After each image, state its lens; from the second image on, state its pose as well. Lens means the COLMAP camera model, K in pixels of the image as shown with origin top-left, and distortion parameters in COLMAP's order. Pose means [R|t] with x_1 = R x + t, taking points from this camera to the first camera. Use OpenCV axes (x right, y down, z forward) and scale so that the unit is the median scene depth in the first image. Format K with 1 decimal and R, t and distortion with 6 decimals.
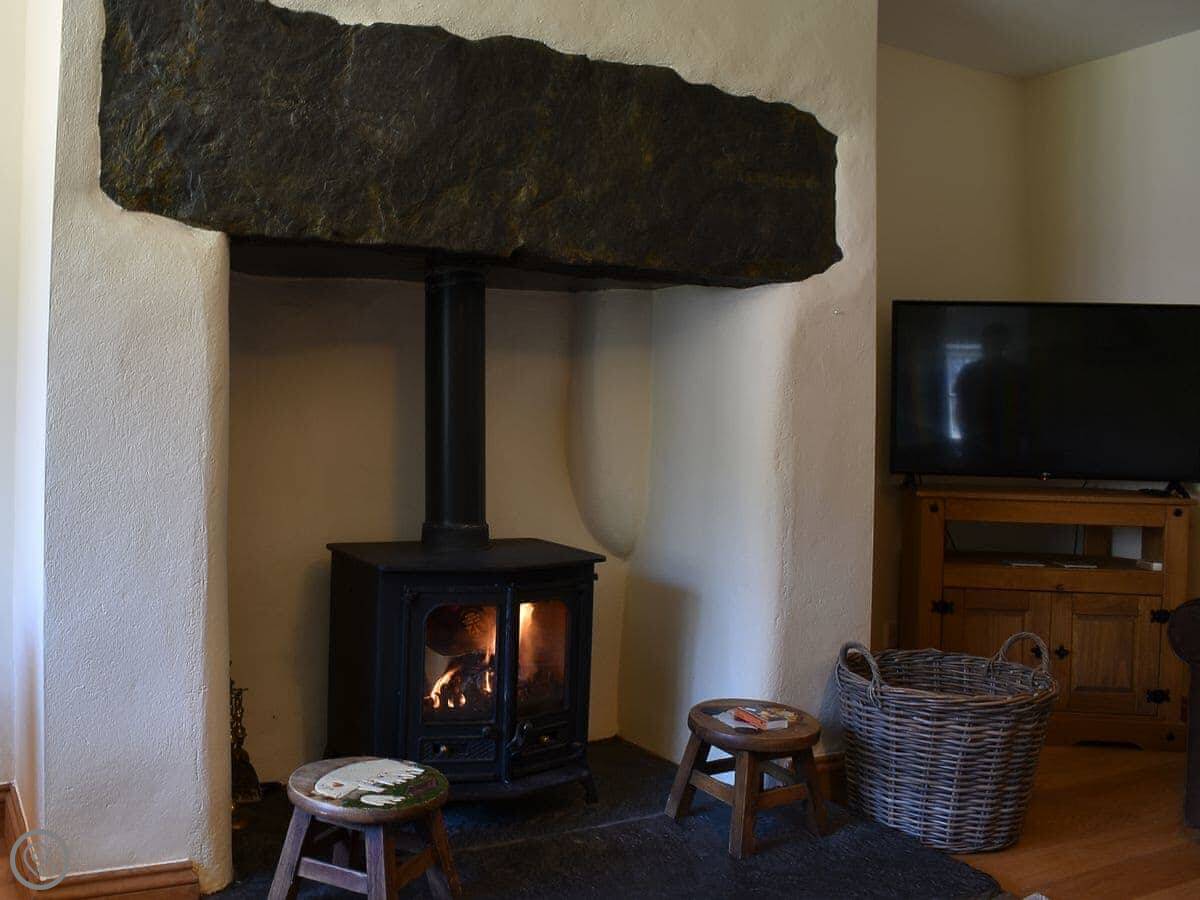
lens RADIAL K [[1058.8, 0, 585.7], [0, 1058.8, 452.6], [0, 0, 1]] dist [-0.105482, 0.021099]
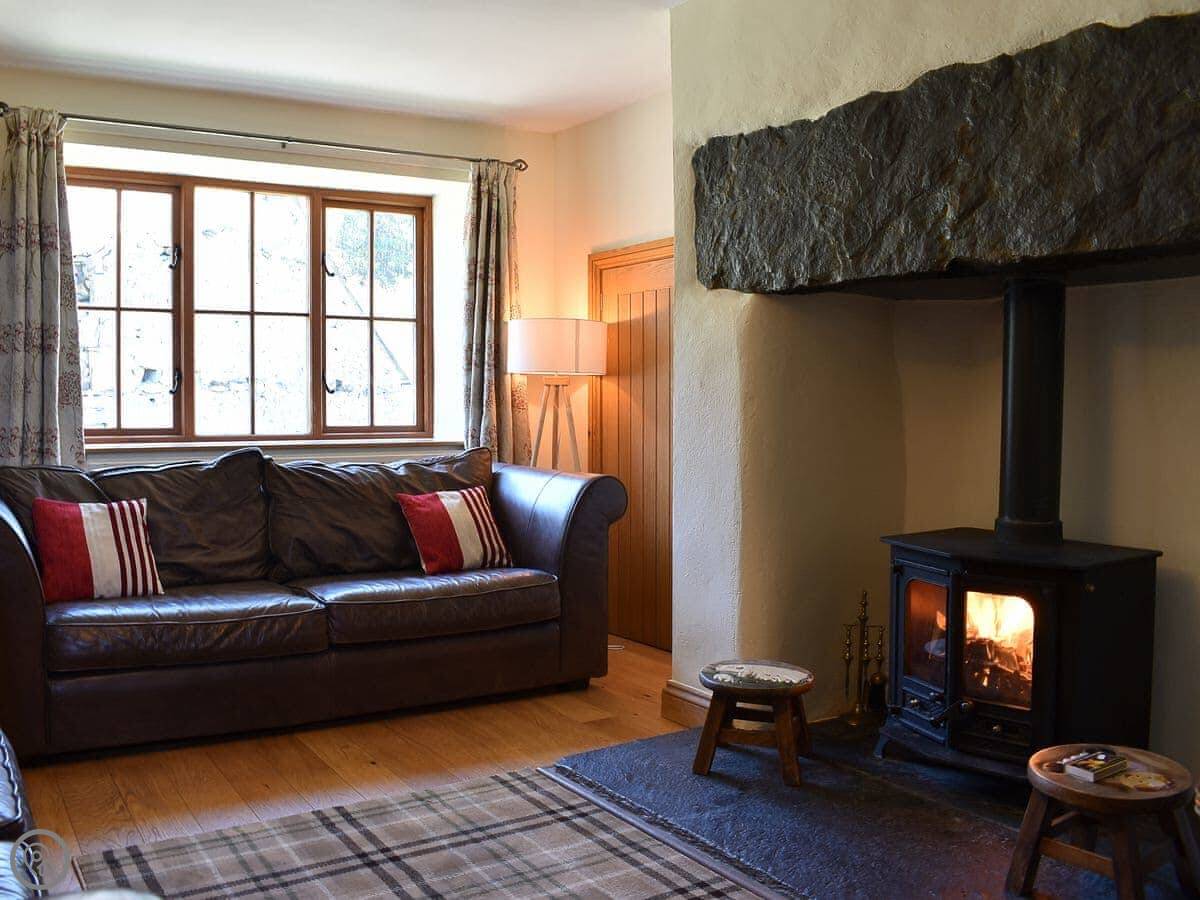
lens RADIAL K [[1058.8, 0, 585.7], [0, 1058.8, 452.6], [0, 0, 1]] dist [-0.105482, 0.021099]
pose [[0.103386, 0.031295, -0.994149, 0.962567], [-0.027589, 0.999211, 0.028585, -0.017830], [0.994259, 0.024472, 0.104168, 0.520082]]
